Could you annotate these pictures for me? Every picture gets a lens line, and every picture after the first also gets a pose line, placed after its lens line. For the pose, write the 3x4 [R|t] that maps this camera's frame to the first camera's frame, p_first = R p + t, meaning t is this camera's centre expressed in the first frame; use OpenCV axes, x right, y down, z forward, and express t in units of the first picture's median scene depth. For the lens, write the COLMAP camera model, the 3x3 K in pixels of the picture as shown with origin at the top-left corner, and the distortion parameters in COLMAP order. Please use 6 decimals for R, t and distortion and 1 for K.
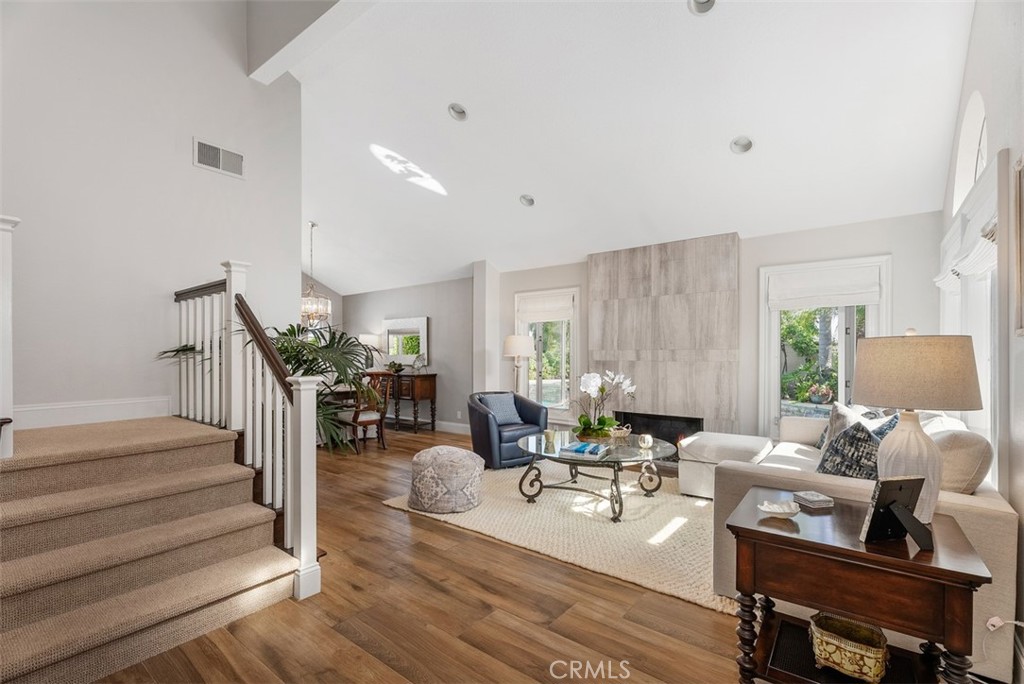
lens RADIAL K [[468.6, 0, 510.1], [0, 468.6, 349.5], [0, 0, 1]] dist [-0.002961, 0.000078]
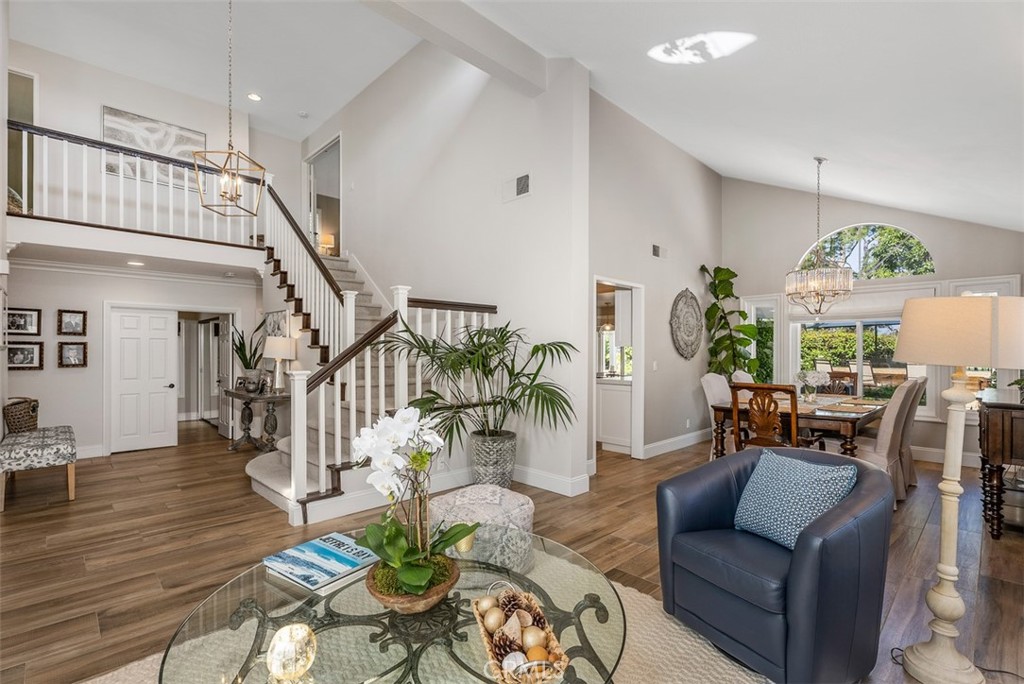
lens RADIAL K [[468.6, 0, 510.1], [0, 468.6, 349.5], [0, 0, 1]] dist [-0.002961, 0.000078]
pose [[-0.137649, 0.001195, -0.990480, 0.956175], [-0.004101, 0.999990, 0.001776, -0.017289], [0.990473, 0.004306, -0.137643, 1.973044]]
